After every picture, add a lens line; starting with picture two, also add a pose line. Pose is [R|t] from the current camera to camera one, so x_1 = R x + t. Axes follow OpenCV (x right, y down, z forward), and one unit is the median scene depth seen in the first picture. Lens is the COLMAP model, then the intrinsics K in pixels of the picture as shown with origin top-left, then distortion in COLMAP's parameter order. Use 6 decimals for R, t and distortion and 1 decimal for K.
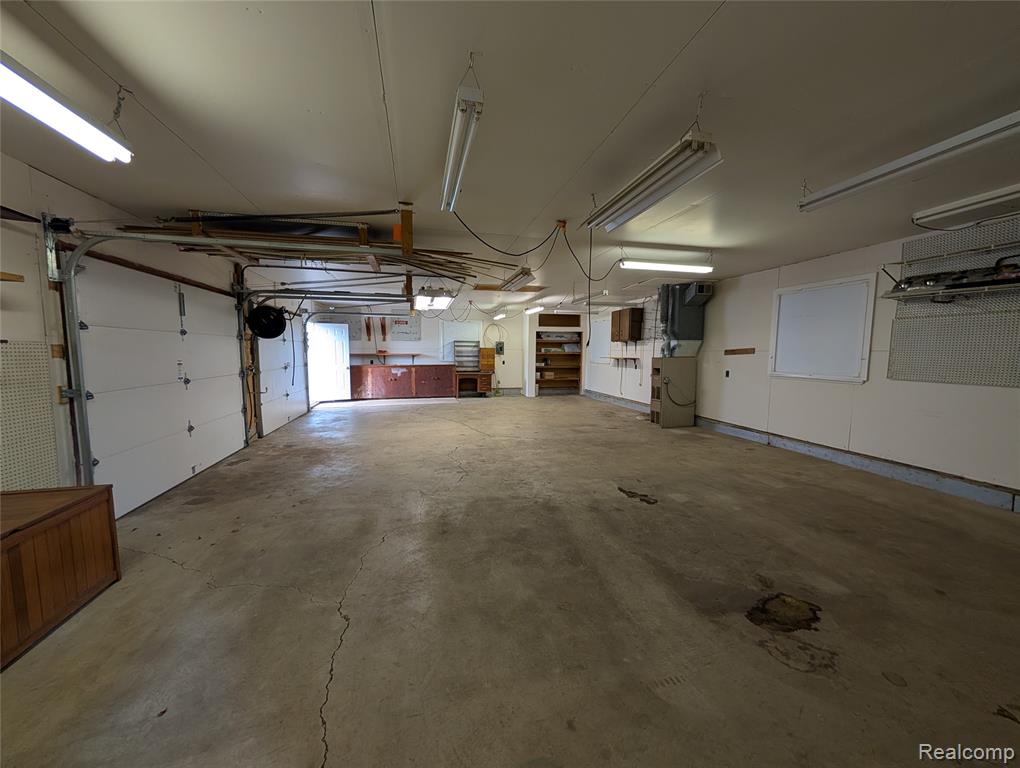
lens RADIAL K [[385.7, 0, 507.2], [0, 385.7, 386.5], [0, 0, 1]] dist [-0.000654, -0.000012]
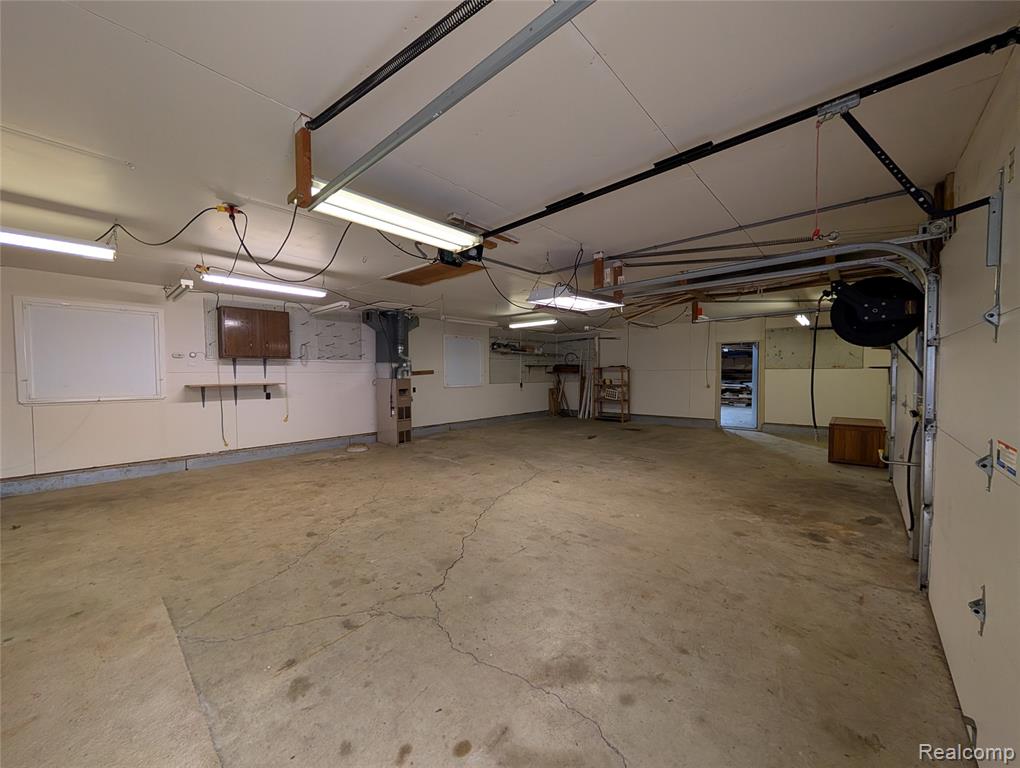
lens RADIAL K [[385.7, 0, 506.7], [0, 385.7, 384.0], [0, 0, 1]] dist [-0.000654, -0.000012]
pose [[-0.563464, -0.028386, 0.825653, -0.618860], [0.078665, 0.993025, 0.087825, -0.129933], [-0.822387, 0.114436, -0.557301, 1.340916]]
